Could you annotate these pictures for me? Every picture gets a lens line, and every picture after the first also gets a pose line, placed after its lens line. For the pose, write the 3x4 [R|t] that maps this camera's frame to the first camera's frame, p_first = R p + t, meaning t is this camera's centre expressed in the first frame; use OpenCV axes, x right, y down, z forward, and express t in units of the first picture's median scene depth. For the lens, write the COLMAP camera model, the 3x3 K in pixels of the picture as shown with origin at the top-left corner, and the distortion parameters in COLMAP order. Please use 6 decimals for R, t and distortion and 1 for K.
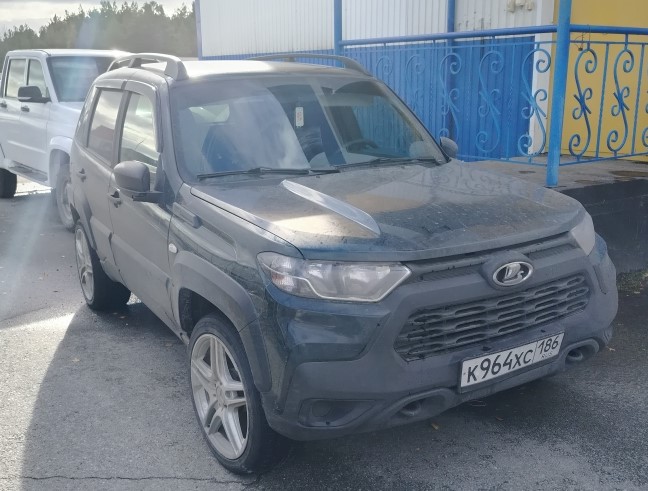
lens RADIAL K [[702.2, 0, 324.0], [0, 702.2, 245.5], [0, 0, 1]] dist [0.010997, -0.003966]
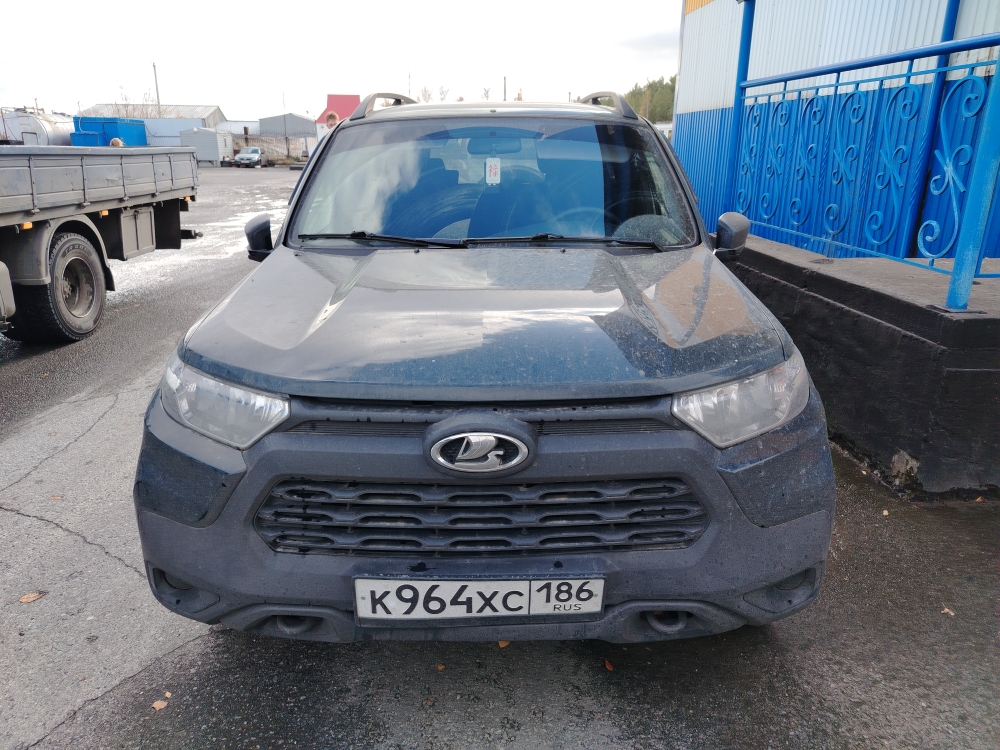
lens RADIAL K [[696.6, 0, 500.0], [0, 696.6, 375.0], [0, 0, 1]] dist [0.023723, -0.002234]
pose [[0.855593, 0.175002, -0.487170, 0.536369], [-0.135603, 0.984028, 0.115331, -0.084979], [0.499572, -0.032614, 0.865658, 0.532464]]
